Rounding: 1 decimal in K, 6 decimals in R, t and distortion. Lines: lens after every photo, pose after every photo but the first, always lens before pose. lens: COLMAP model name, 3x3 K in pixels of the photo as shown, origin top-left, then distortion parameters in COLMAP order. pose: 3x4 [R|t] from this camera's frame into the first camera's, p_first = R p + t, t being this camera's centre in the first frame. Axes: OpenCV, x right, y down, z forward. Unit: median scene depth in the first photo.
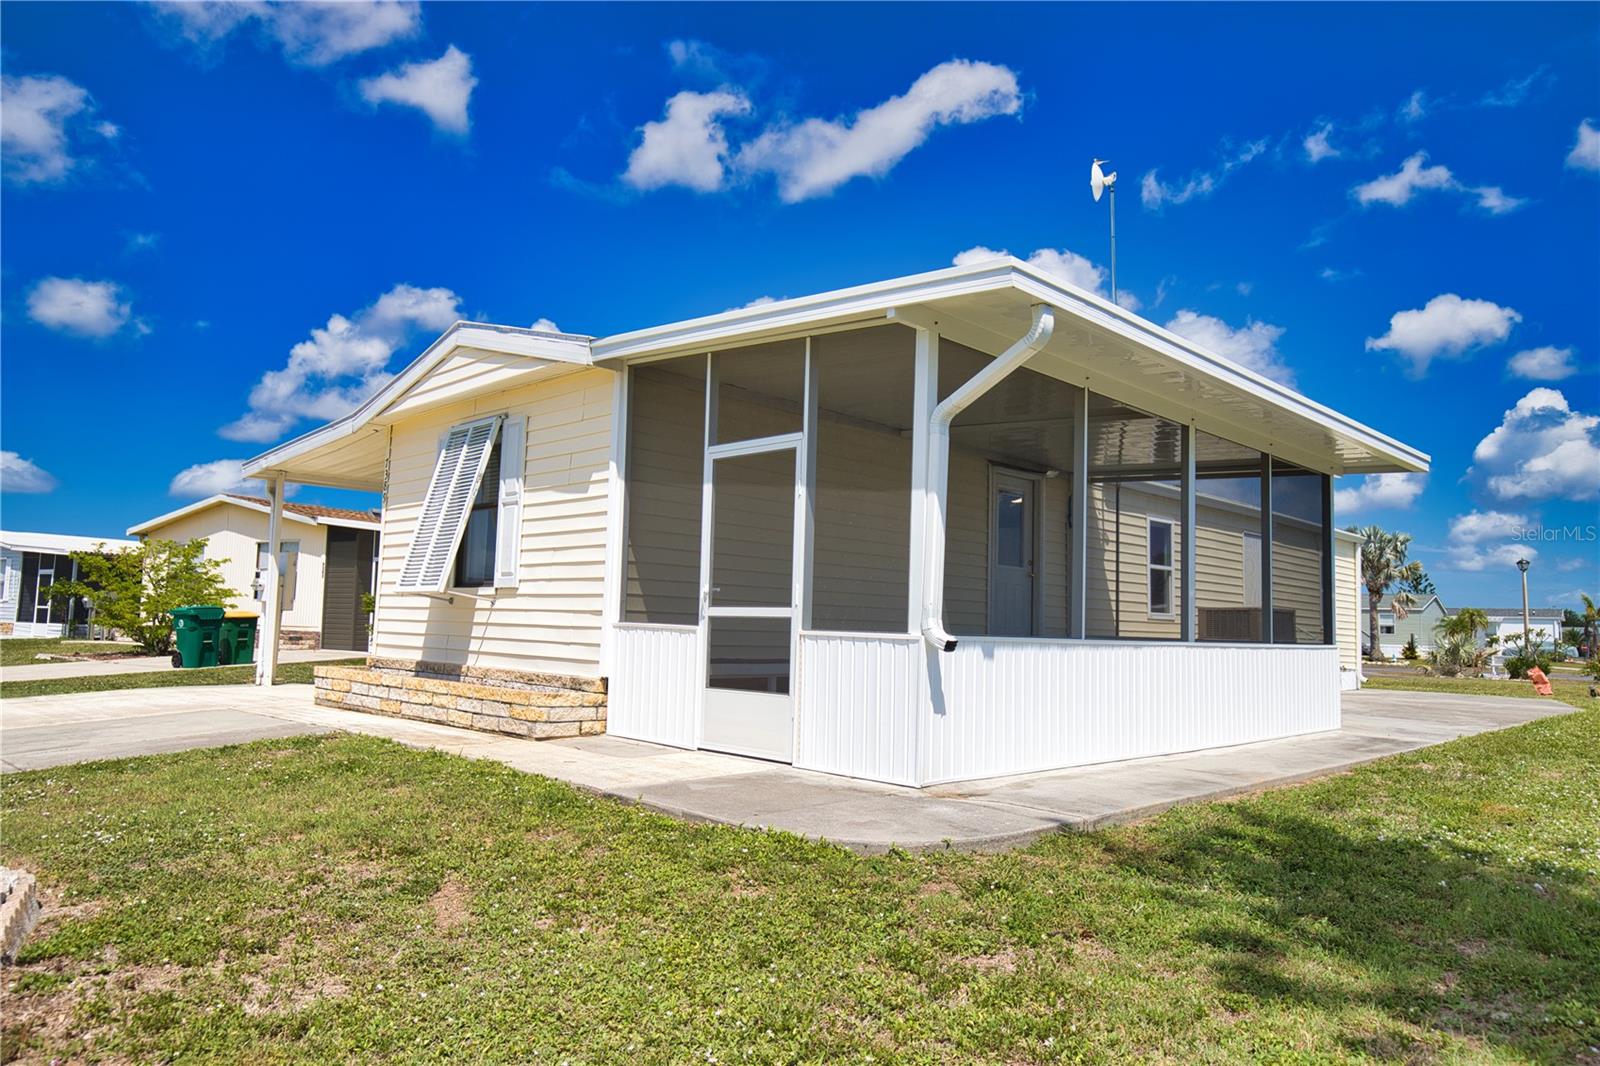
lens RADIAL K [[1100.4, 0, 822.1], [0, 1100.4, 539.3], [0, 0, 1]] dist [0.001402, 0.007091]
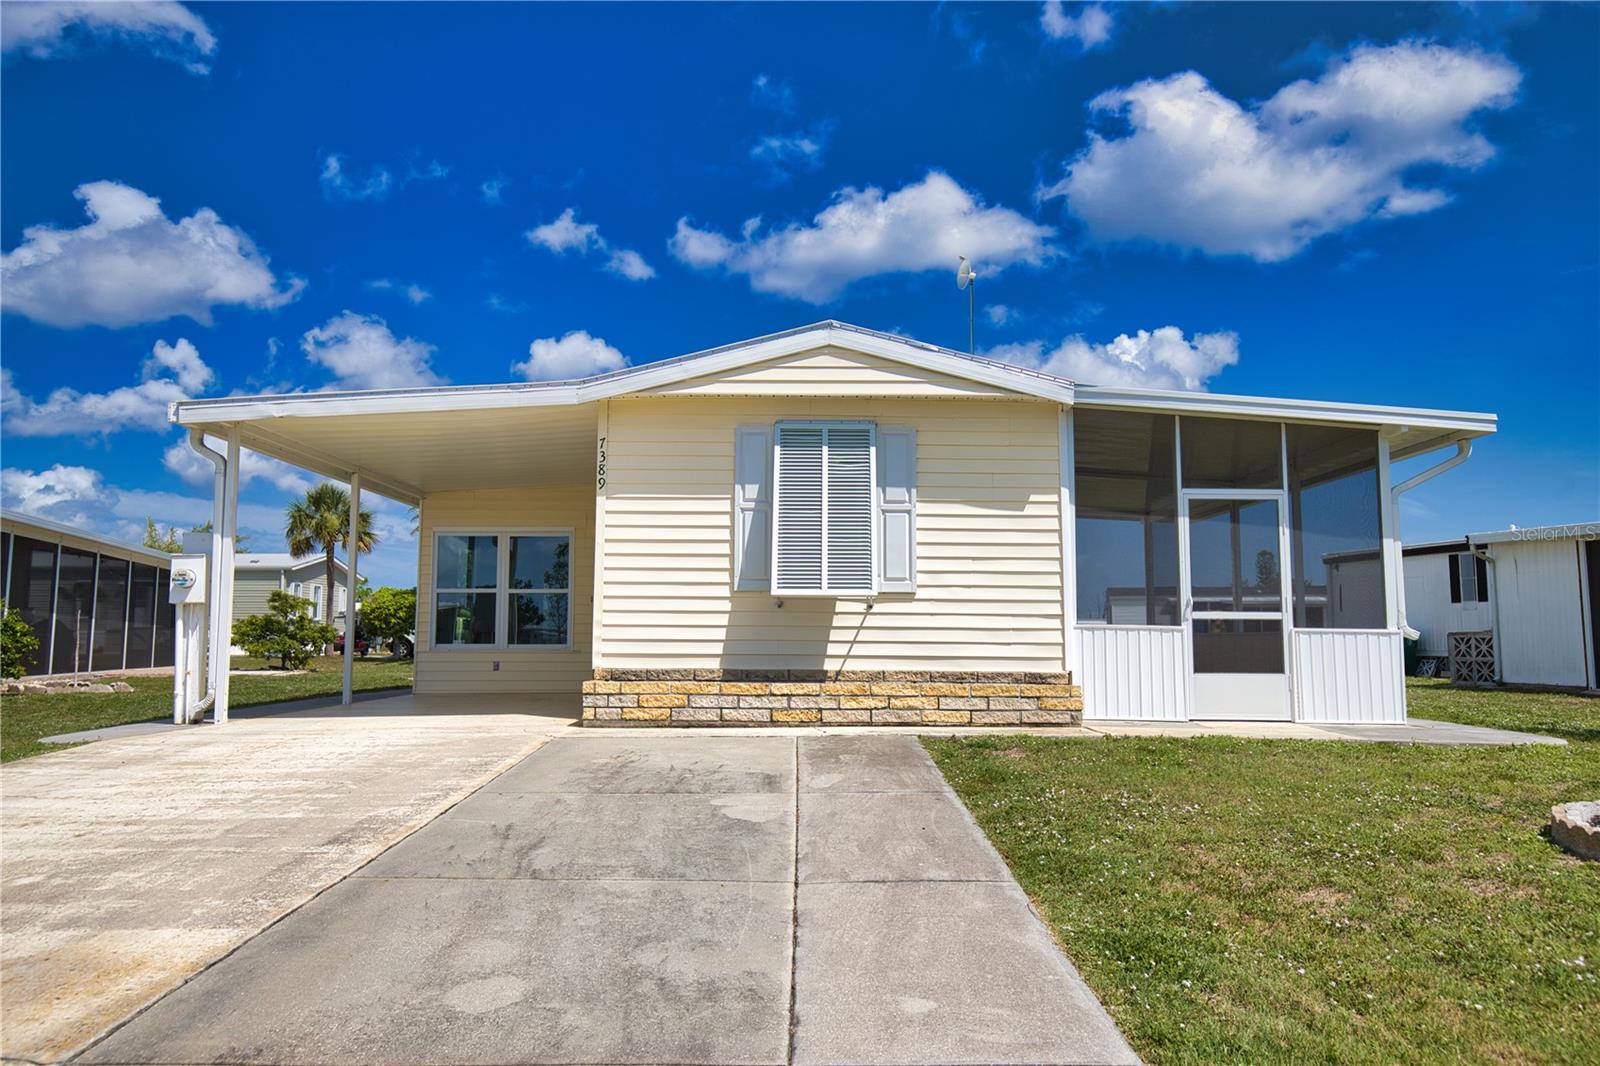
lens RADIAL K [[1100.4, 0, 802.7], [0, 1100.4, 523.8], [0, 0, 1]] dist [0.001402, 0.007091]
pose [[0.702852, 0.054175, 0.709270, -1.244858], [-0.045326, 0.998480, -0.031350, 0.017191], [-0.709890, -0.010114, 0.704239, 0.370179]]
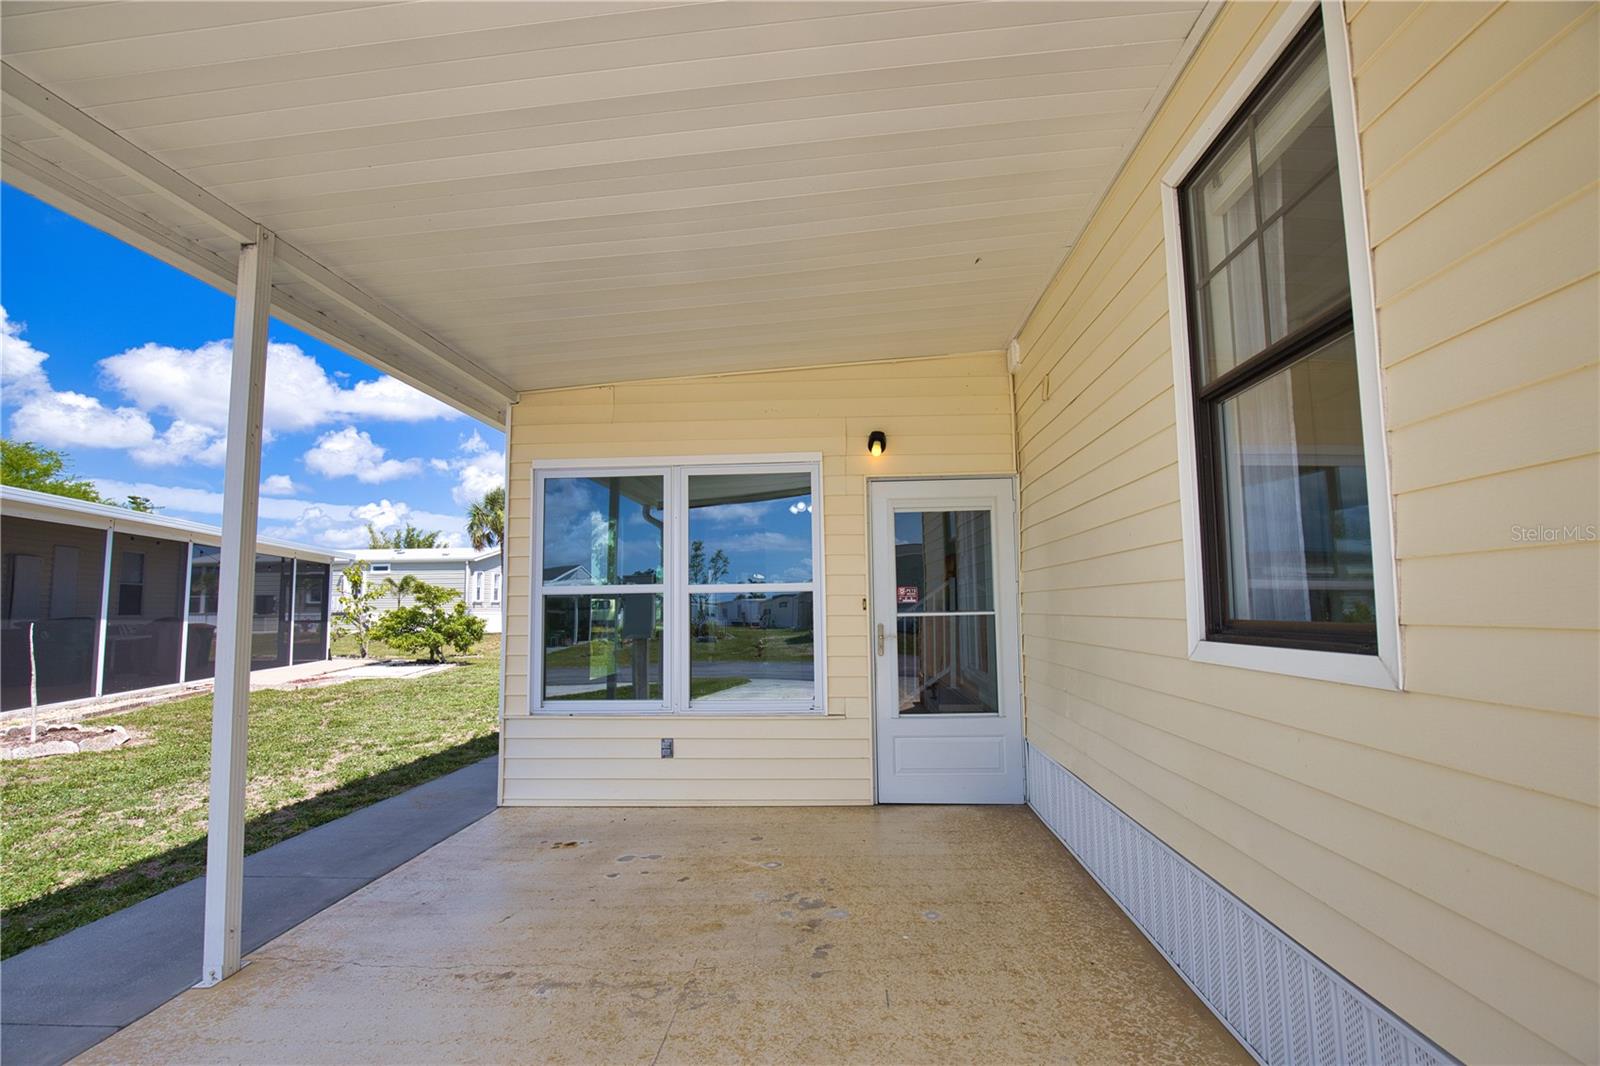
lens RADIAL K [[728.4, 0, 810.6], [0, 728.4, 531.0], [0, 0, 1]] dist [-0.036506, 0.005415]
pose [[0.733305, 0.036854, 0.678900, -0.627255], [-0.028289, 0.999319, -0.023692, 0.056139], [-0.679311, -0.001832, 0.733848, 1.480400]]
